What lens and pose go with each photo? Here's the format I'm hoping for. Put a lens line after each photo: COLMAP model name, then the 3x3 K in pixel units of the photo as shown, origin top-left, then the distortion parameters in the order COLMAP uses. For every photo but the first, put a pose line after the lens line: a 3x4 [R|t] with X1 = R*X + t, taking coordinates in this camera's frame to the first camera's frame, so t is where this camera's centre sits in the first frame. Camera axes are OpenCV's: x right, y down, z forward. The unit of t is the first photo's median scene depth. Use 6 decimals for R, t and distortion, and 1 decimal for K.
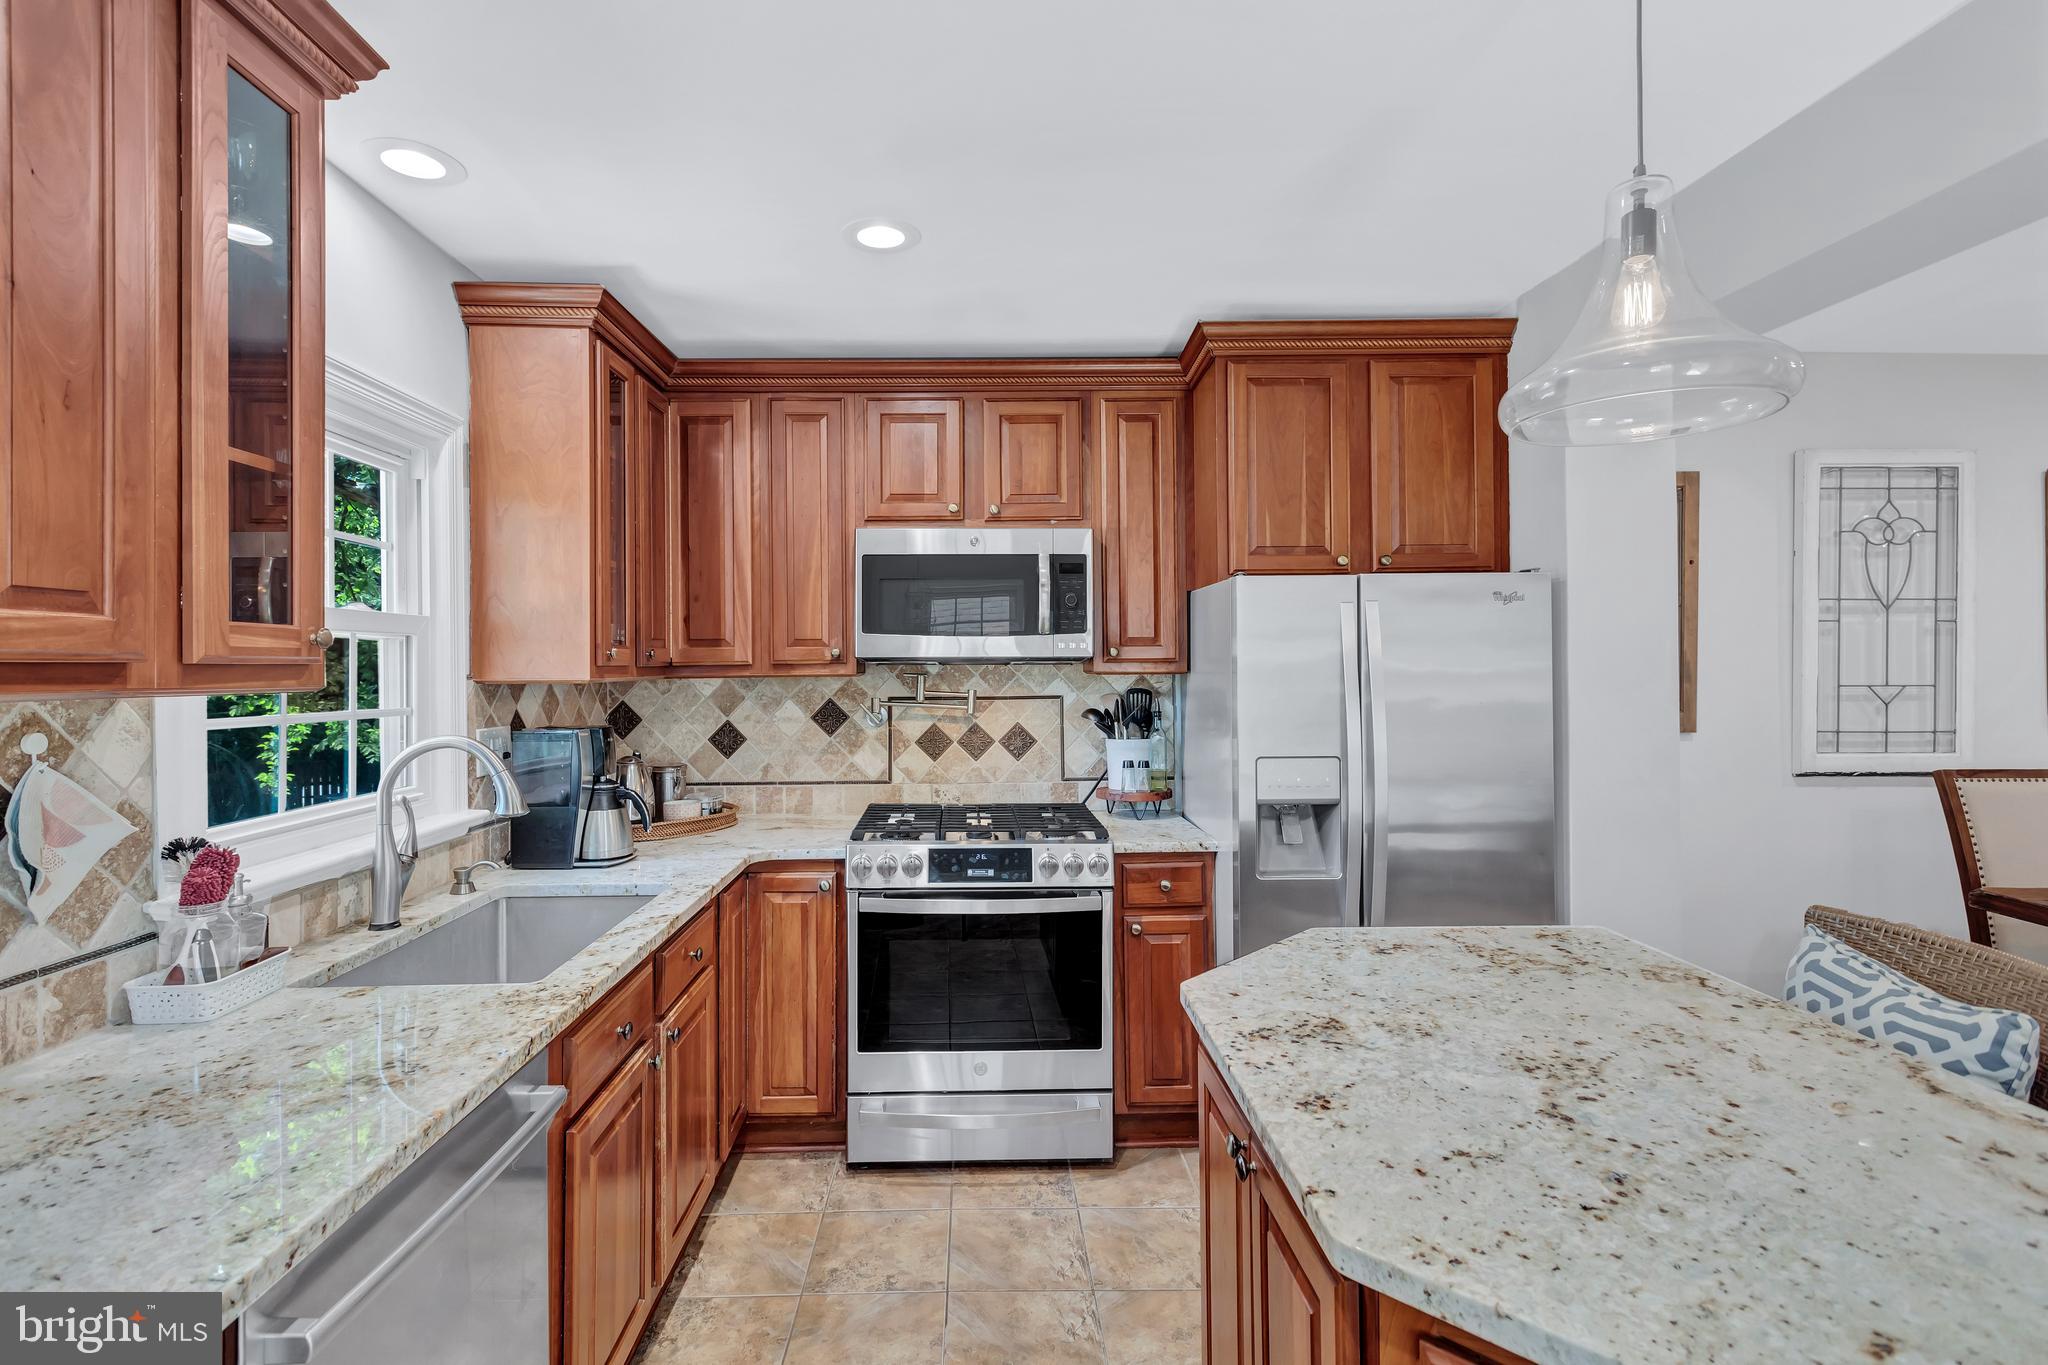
lens RADIAL K [[973.3, 0, 967.3], [0, 973.3, 660.9], [0, 0, 1]] dist [0.001746, 0.001593]
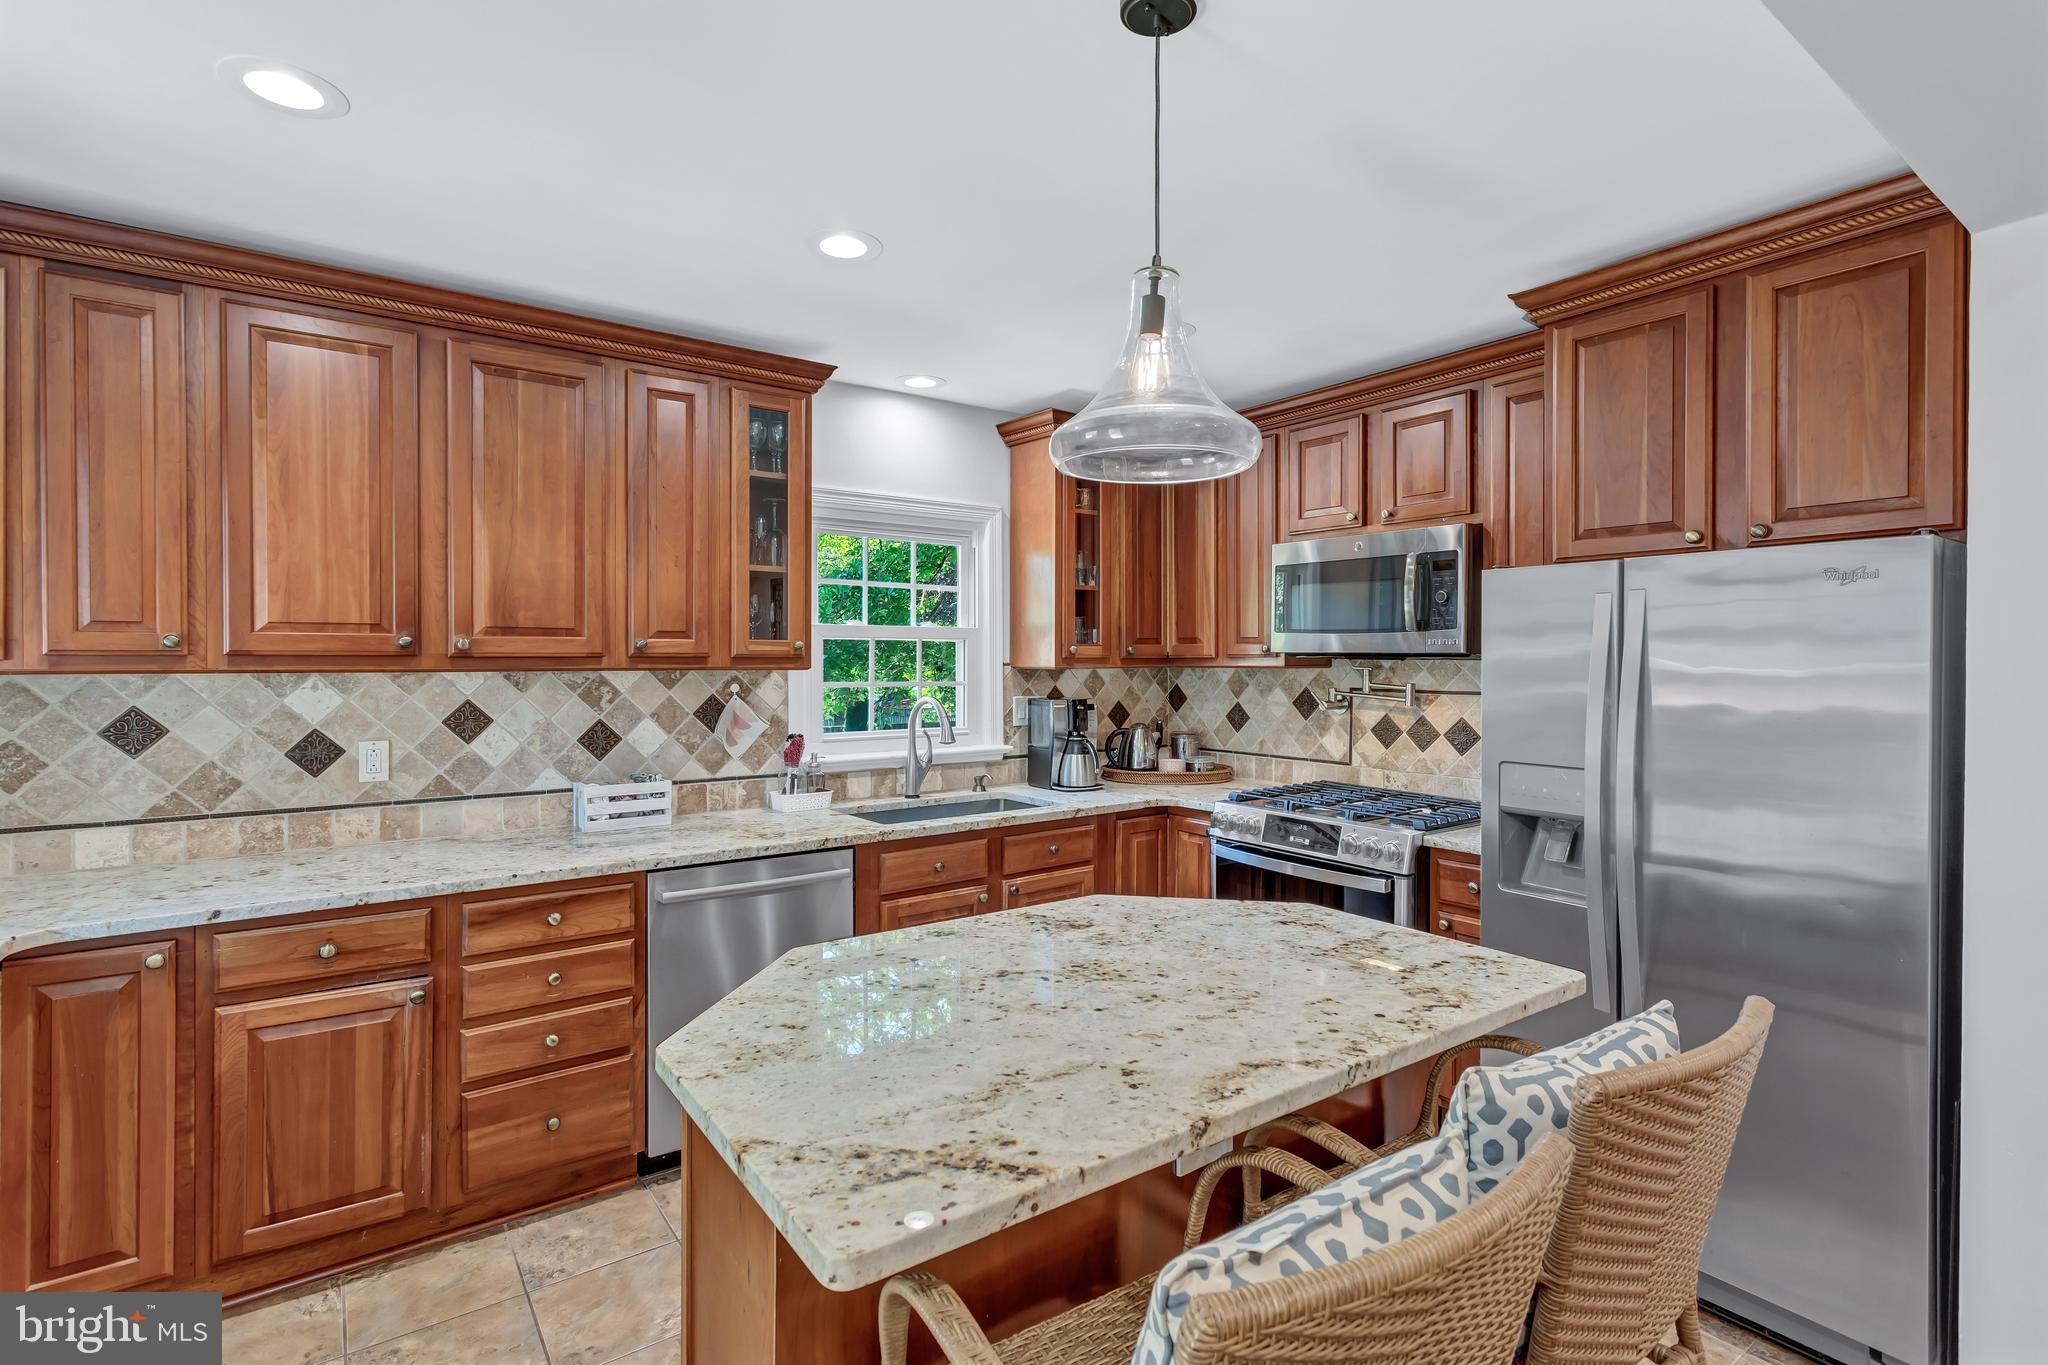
lens RADIAL K [[930.5, 0, 995.4], [0, 930.5, 658.7], [0, 0, 1]] dist [0.000974, 0.000412]
pose [[0.580579, 0.009368, -0.814150, 0.728041], [-0.000808, 0.999940, 0.010930, -0.009161], [0.814204, -0.005688, 0.580551, 0.076586]]
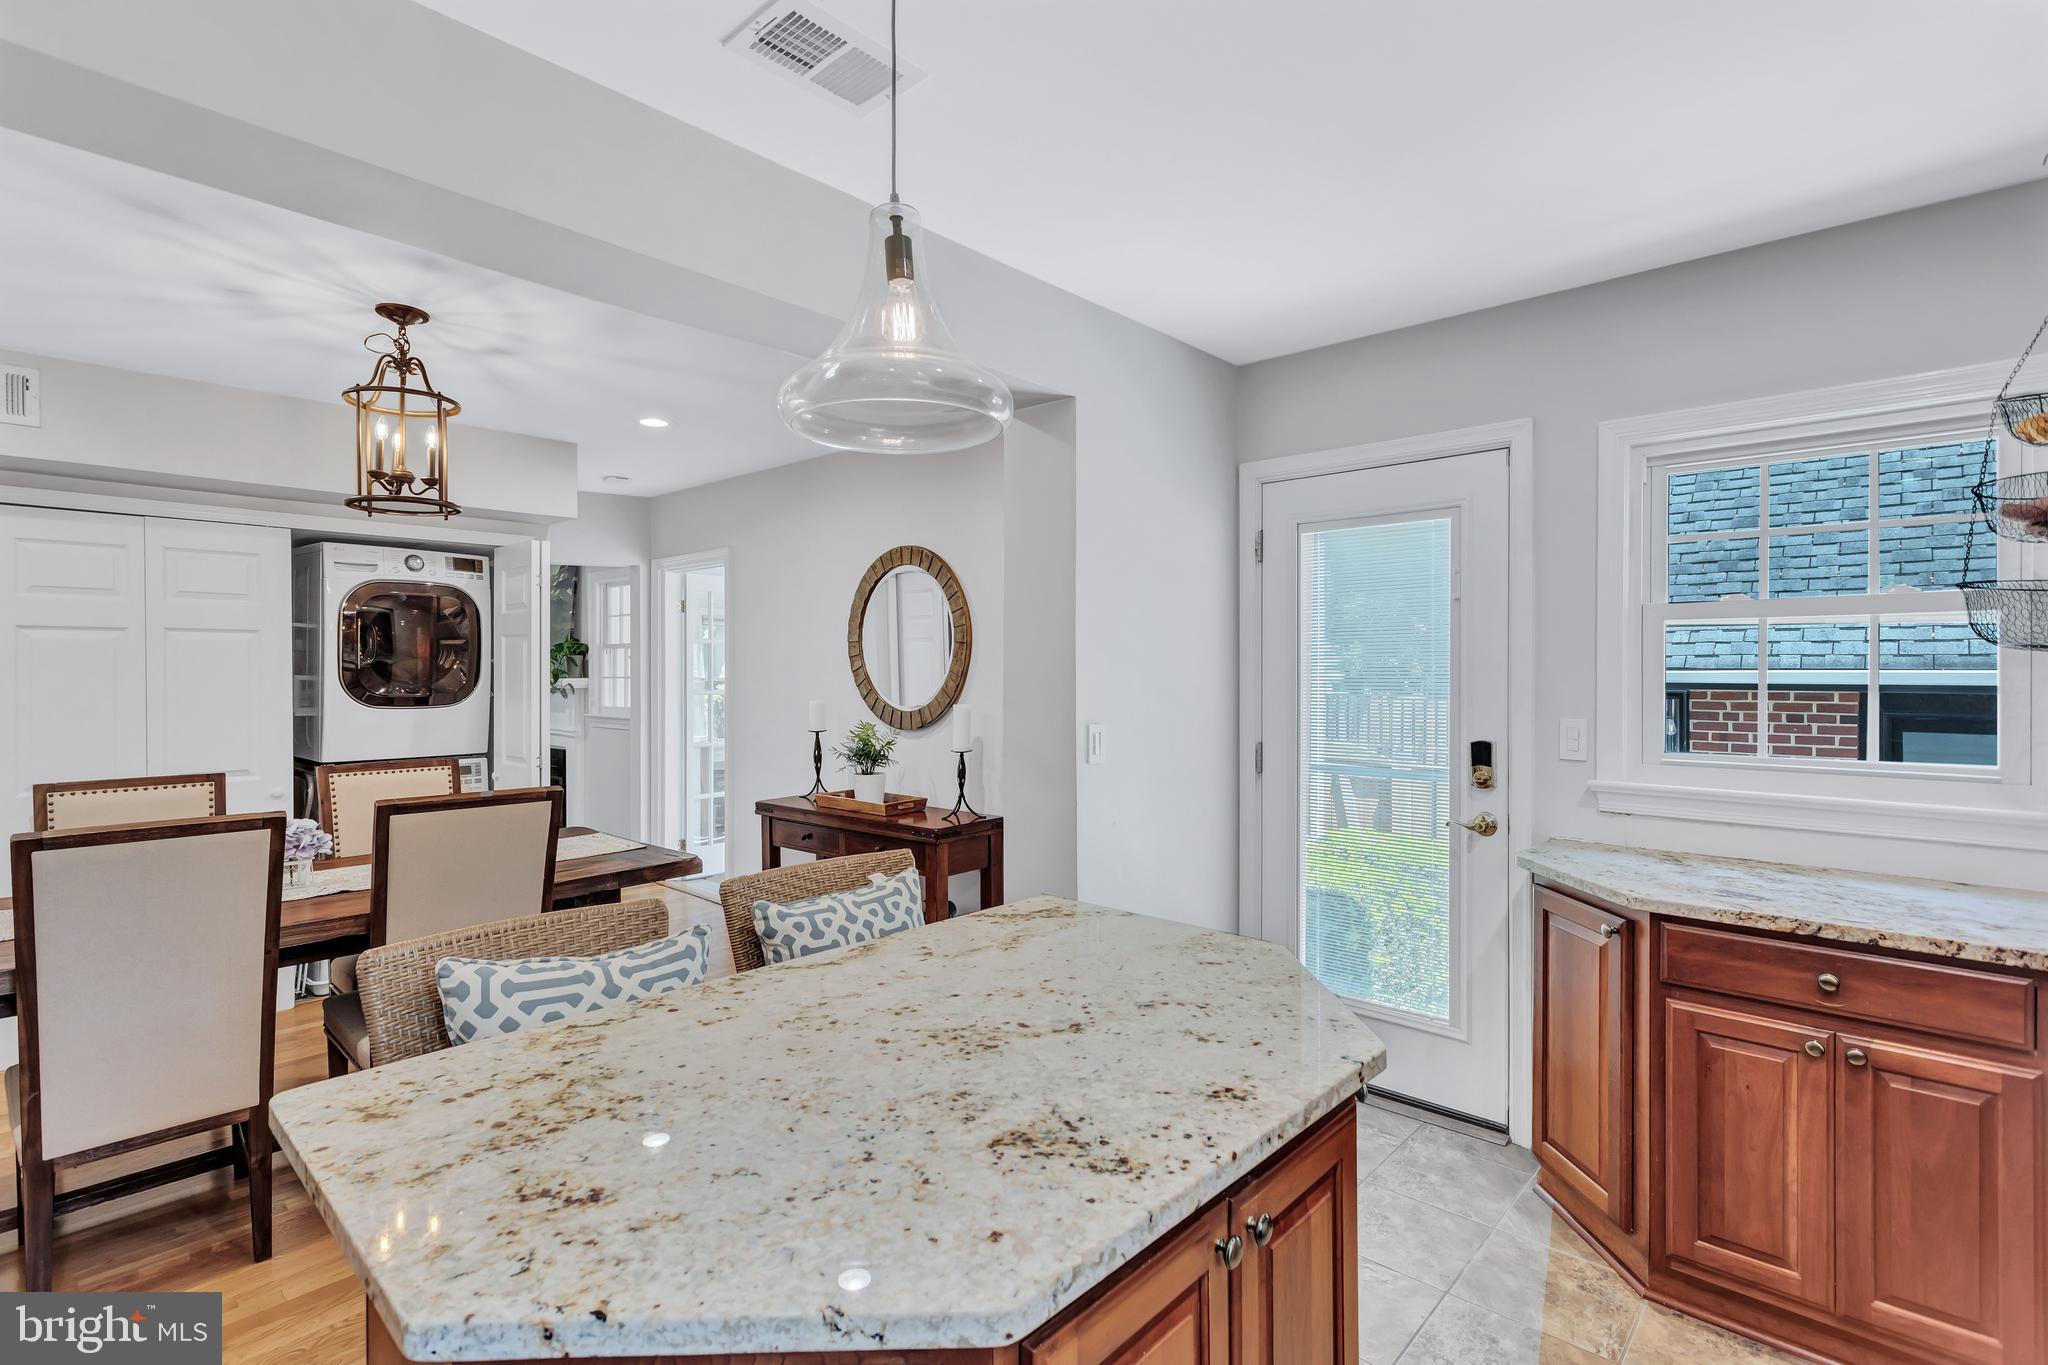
lens RADIAL K [[977.1, 0, 1005.8], [0, 977.1, 687.2], [0, 0, 1]] dist [0.001287, 0.006805]
pose [[-0.739472, -0.000493, 0.673188, -0.061631], [0.005692, 0.999959, 0.006985, 0.014643], [-0.673164, 0.008997, -0.739439, 0.820428]]
